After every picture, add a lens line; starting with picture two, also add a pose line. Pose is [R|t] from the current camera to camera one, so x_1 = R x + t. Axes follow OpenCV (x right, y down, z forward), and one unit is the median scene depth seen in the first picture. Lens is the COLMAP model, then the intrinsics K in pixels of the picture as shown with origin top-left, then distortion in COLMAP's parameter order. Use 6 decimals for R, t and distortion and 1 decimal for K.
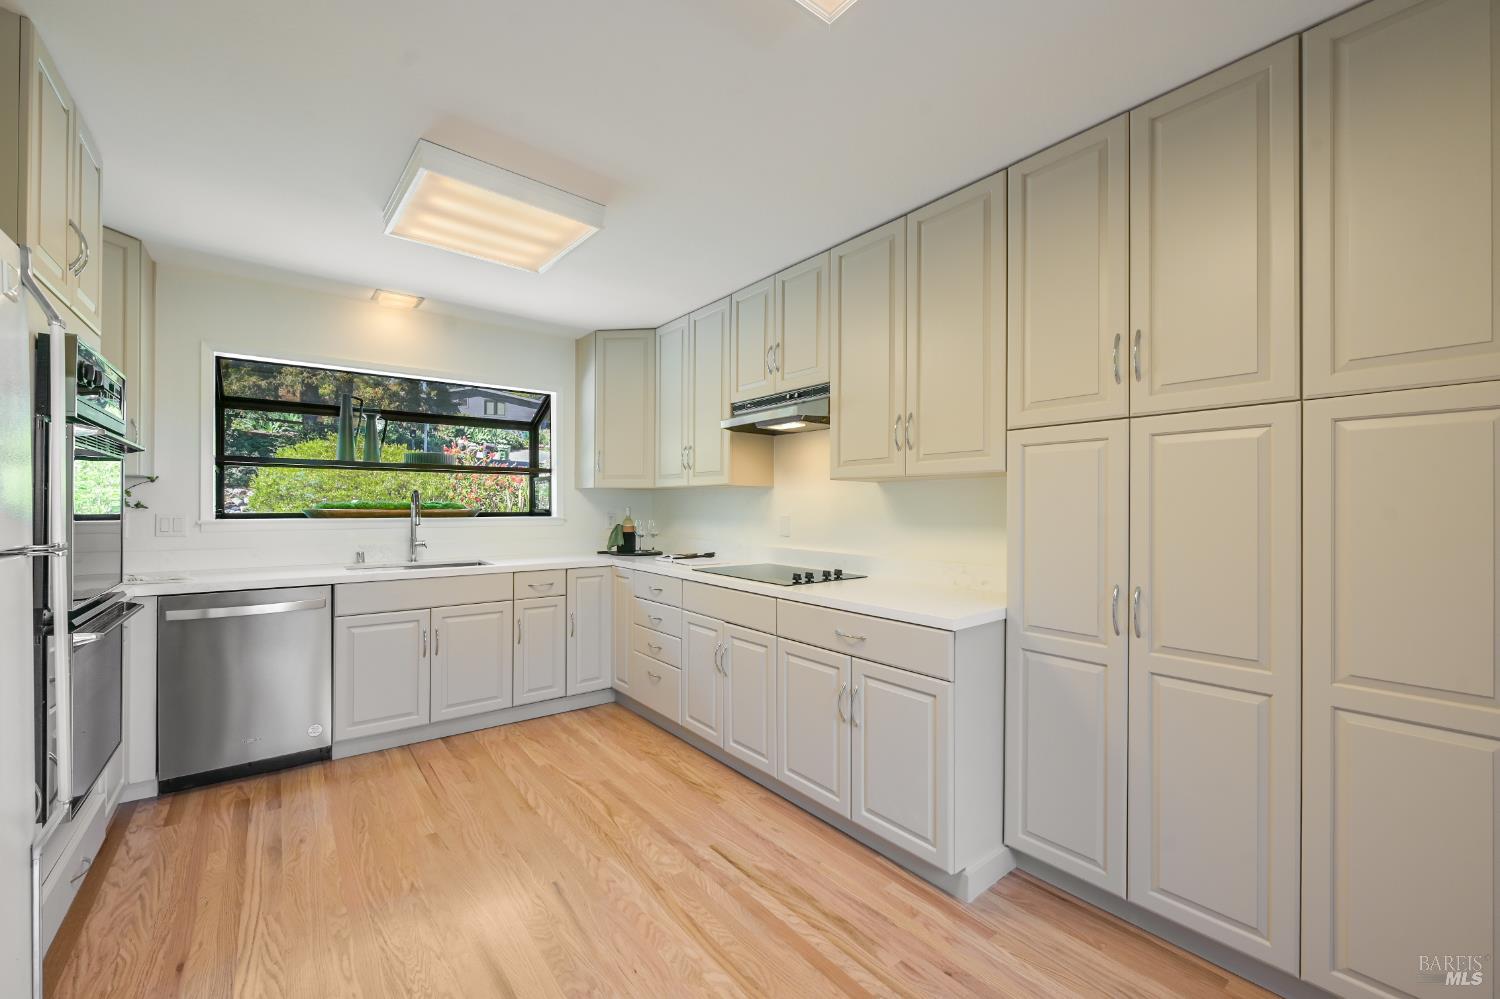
lens RADIAL K [[599.6, 0, 750.2], [0, 599.6, 505.7], [0, 0, 1]] dist [-0.001534, 0.000464]
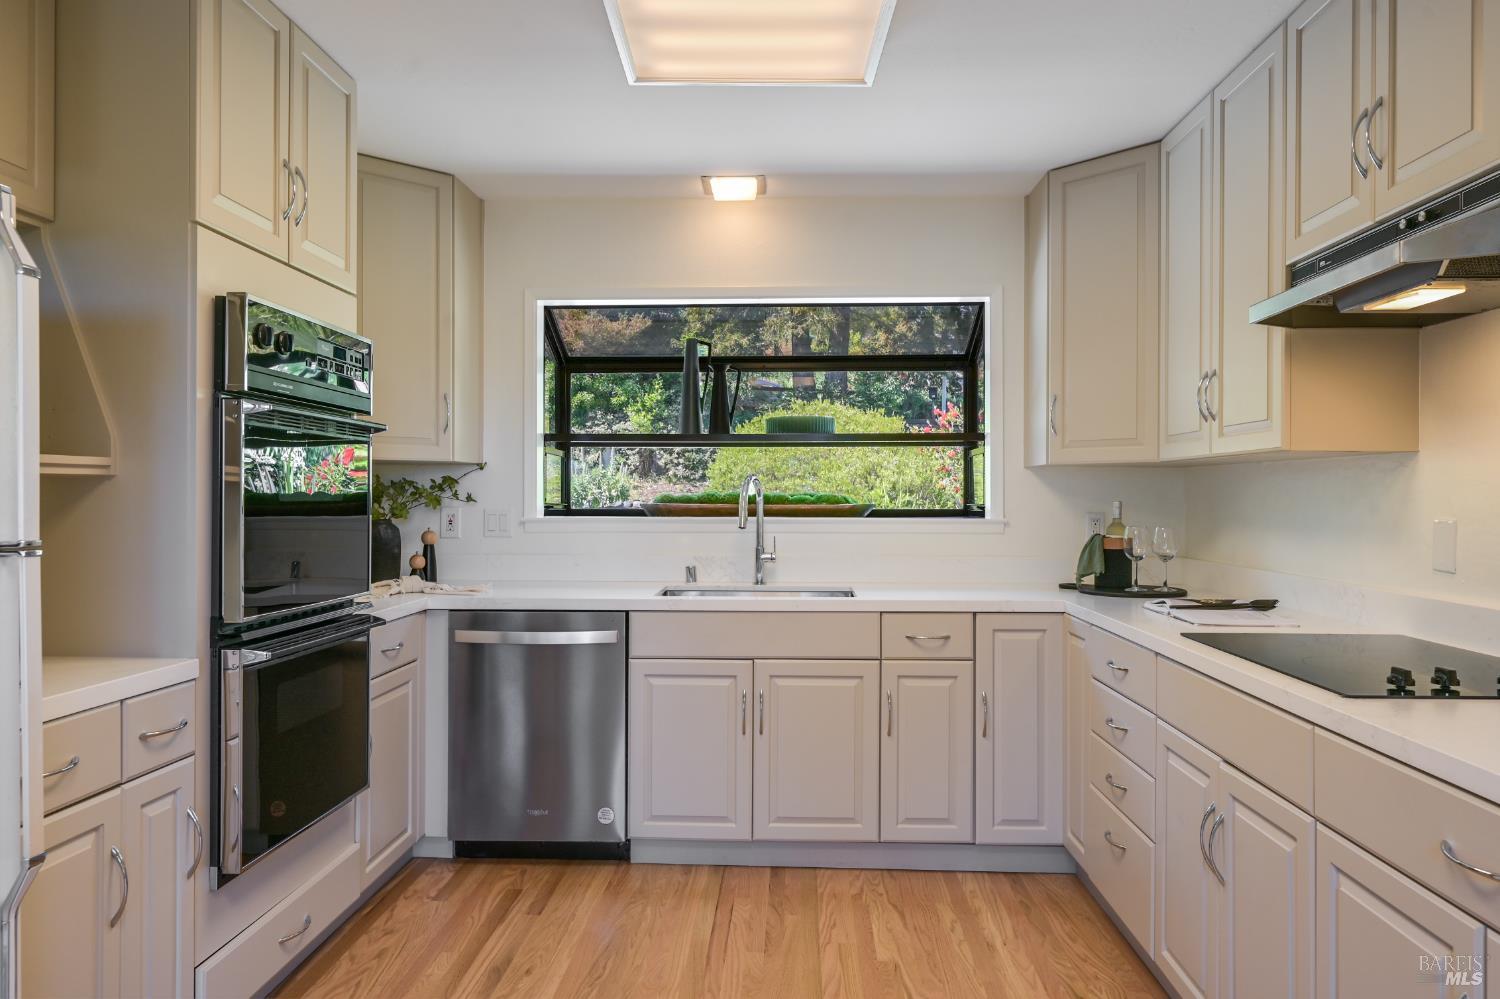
lens RADIAL K [[997.6, 0, 751.8], [0, 997.6, 499.1], [0, 0, 1]] dist [-0.000999, 0.001390]
pose [[0.760228, -0.001350, -0.649655, 0.155072], [0.000449, 0.999999, -0.001553, 0.002752], [0.649657, 0.000890, 0.760227, 0.195911]]
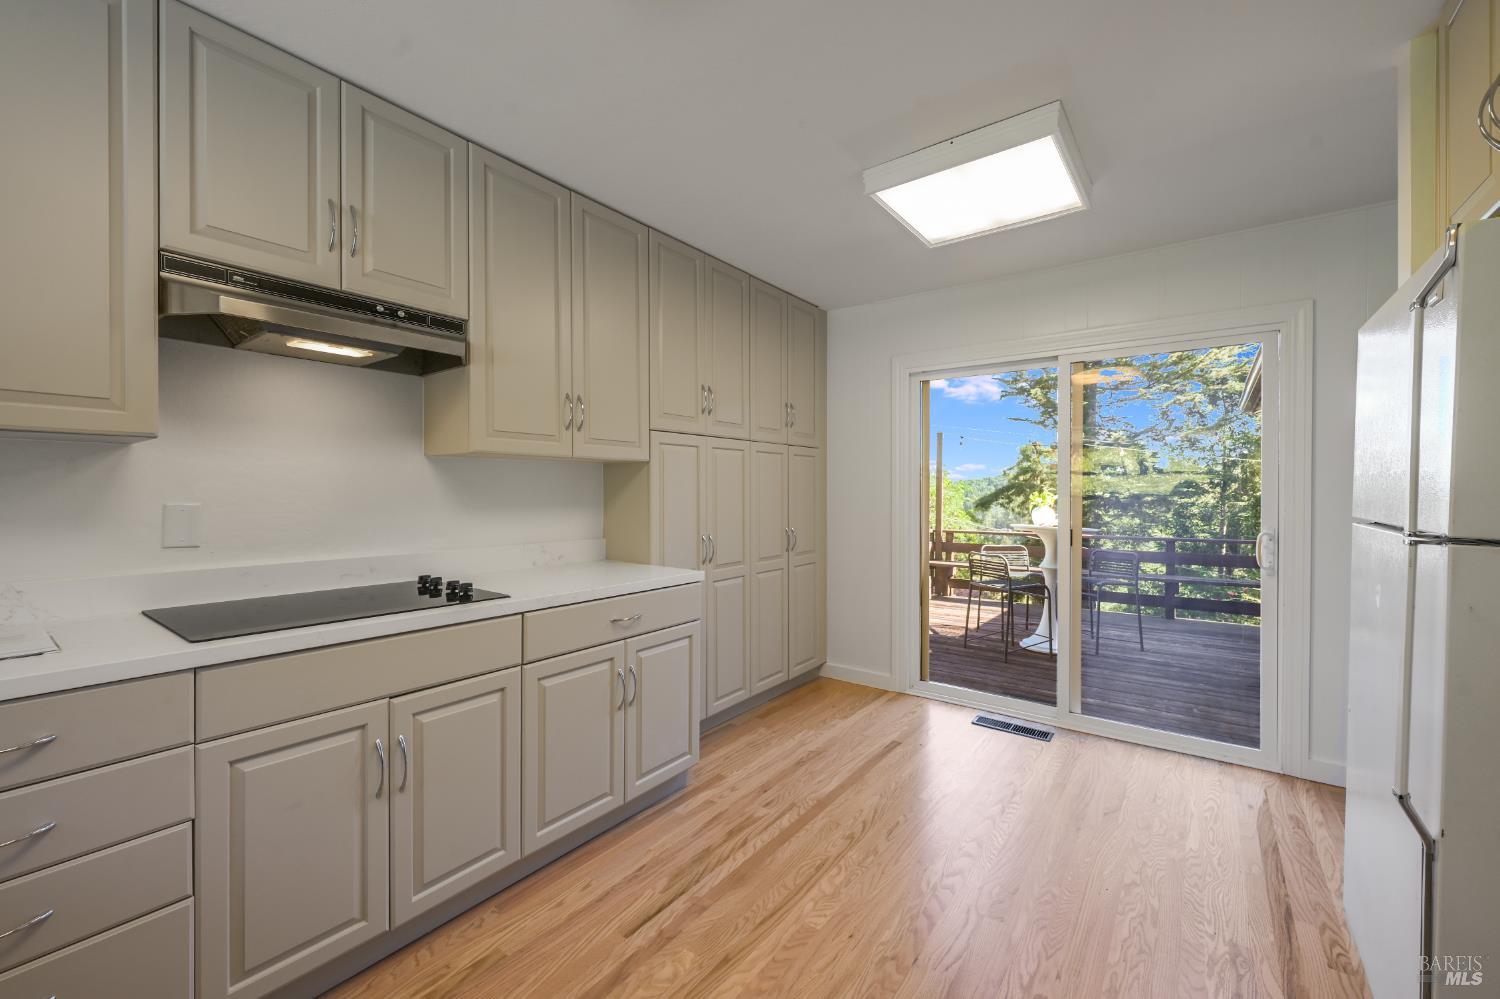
lens RADIAL K [[599.6, 0, 746.7], [0, 599.6, 494.1], [0, 0, 1]] dist [-0.001534, 0.000464]
pose [[-0.250163, -0.013994, 0.968103, -0.614884], [-0.005518, 0.999900, 0.013028, -0.002387], [-0.968188, -0.002083, -0.250215, 0.772231]]
